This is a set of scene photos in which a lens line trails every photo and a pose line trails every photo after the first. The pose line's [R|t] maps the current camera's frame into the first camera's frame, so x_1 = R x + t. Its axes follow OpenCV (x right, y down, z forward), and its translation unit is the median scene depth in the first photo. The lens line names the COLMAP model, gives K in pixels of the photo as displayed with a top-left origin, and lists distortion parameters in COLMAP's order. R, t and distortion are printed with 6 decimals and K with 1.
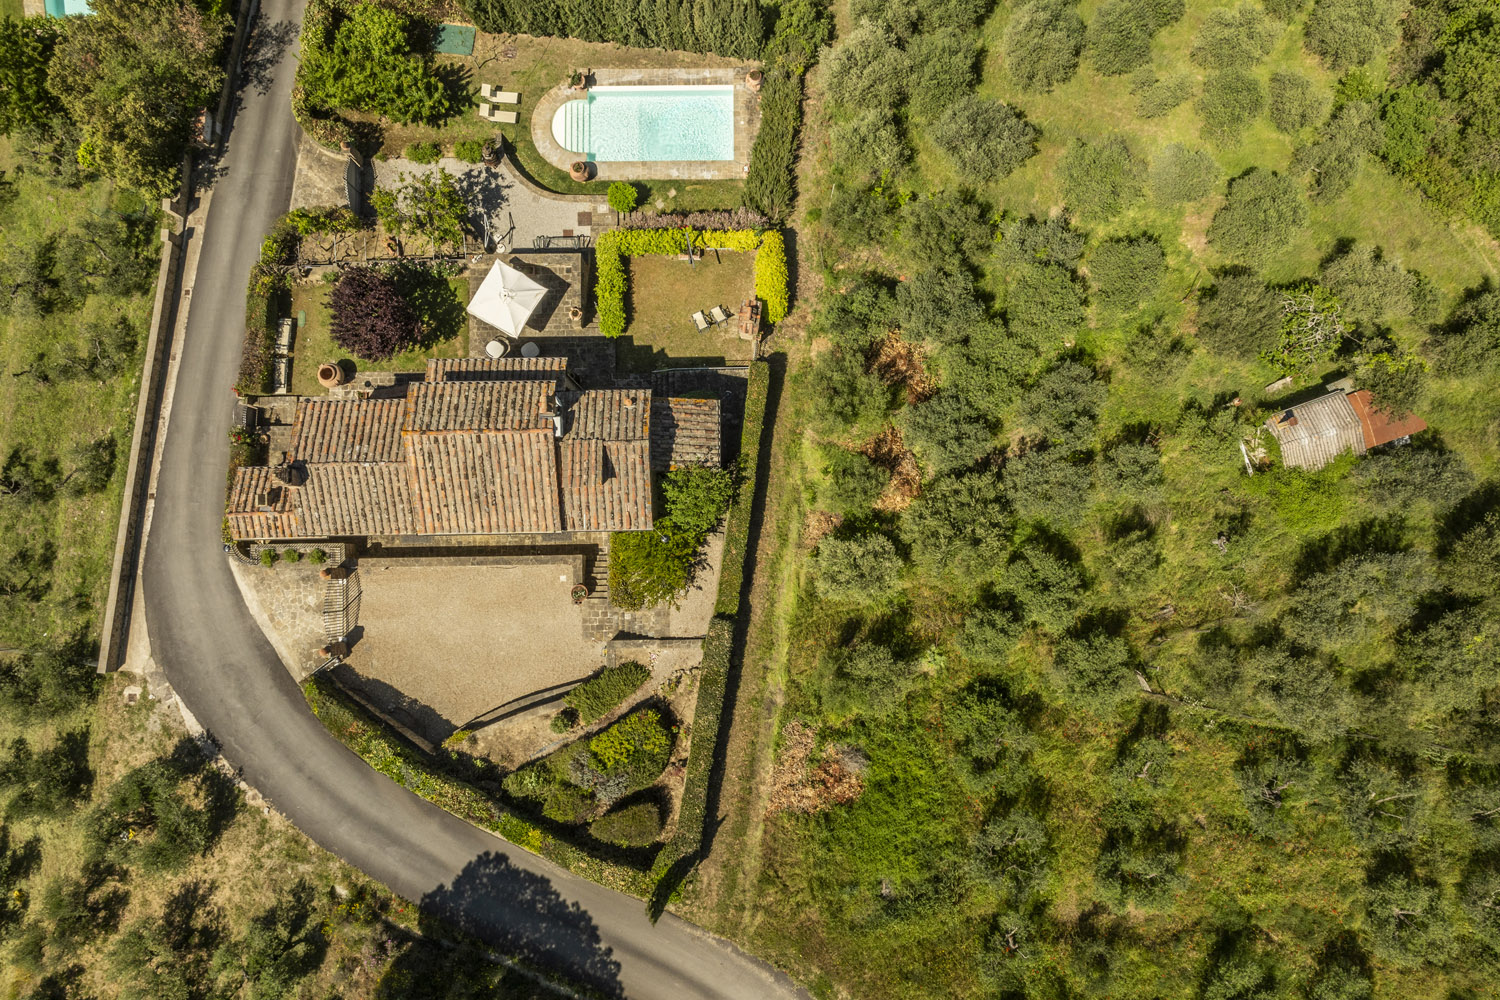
lens RADIAL K [[1075.2, 0, 750.0], [0, 1075.2, 500.0], [0, 0, 1]] dist [-0.002571, -0.035538]
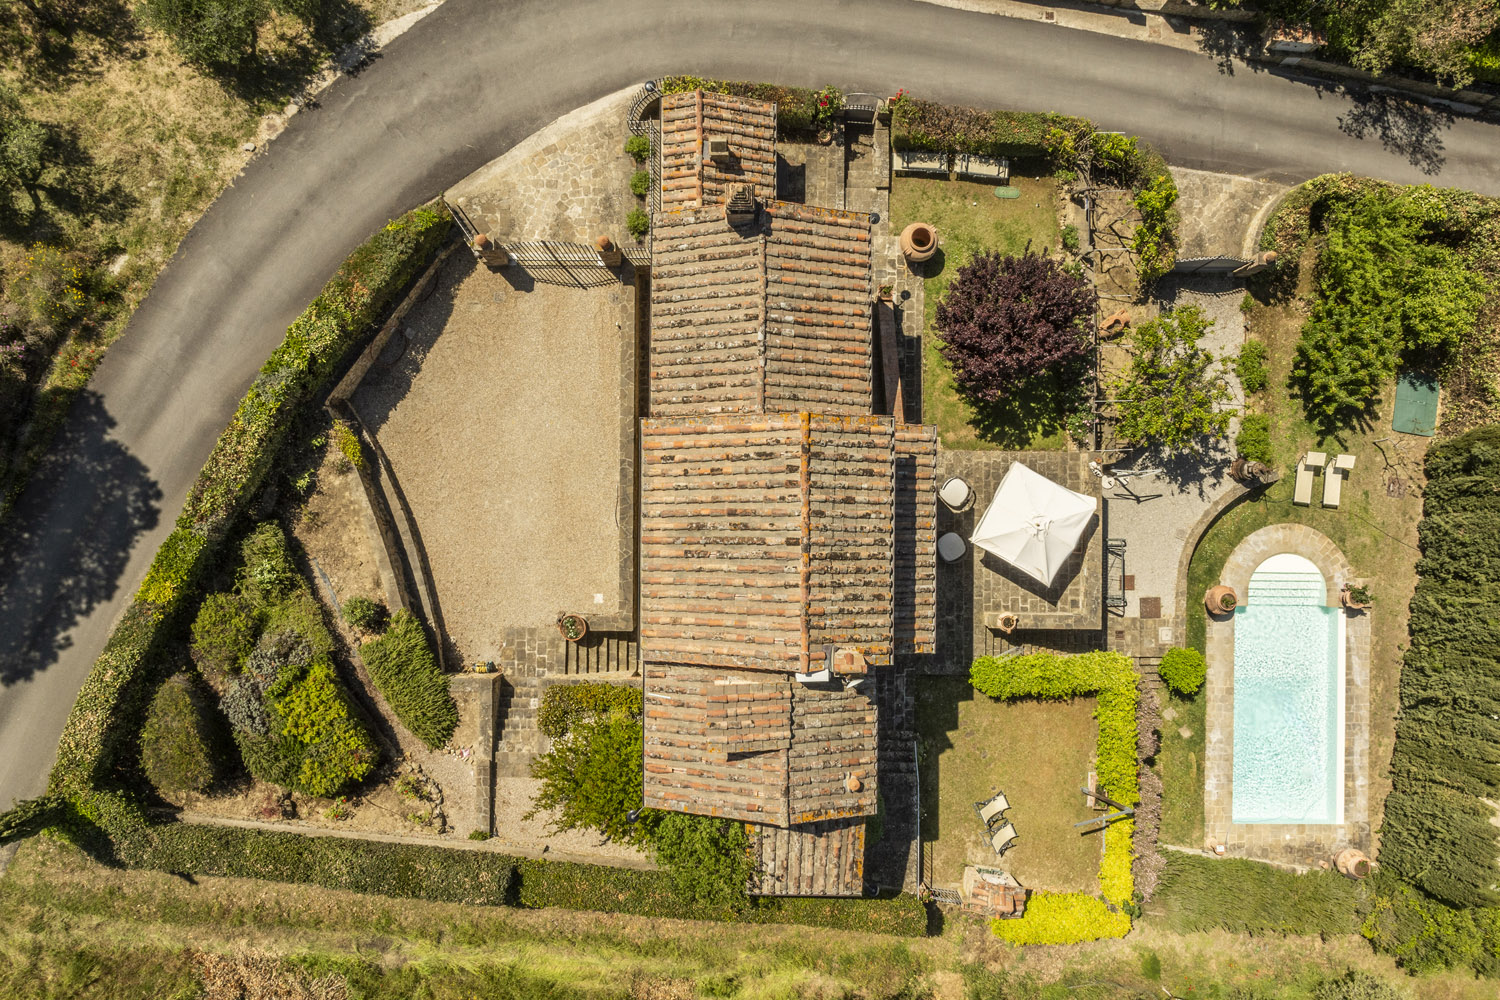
lens RADIAL K [[1049.5, 0, 789.4], [0, 1049.5, 484.6], [0, 0, 1]] dist [-0.022494, 0.003029]
pose [[-0.019983, 0.999705, -0.013824, -0.239873], [-0.999182, -0.019483, 0.035448, -0.064722], [0.035169, 0.014521, 0.999276, 0.375048]]
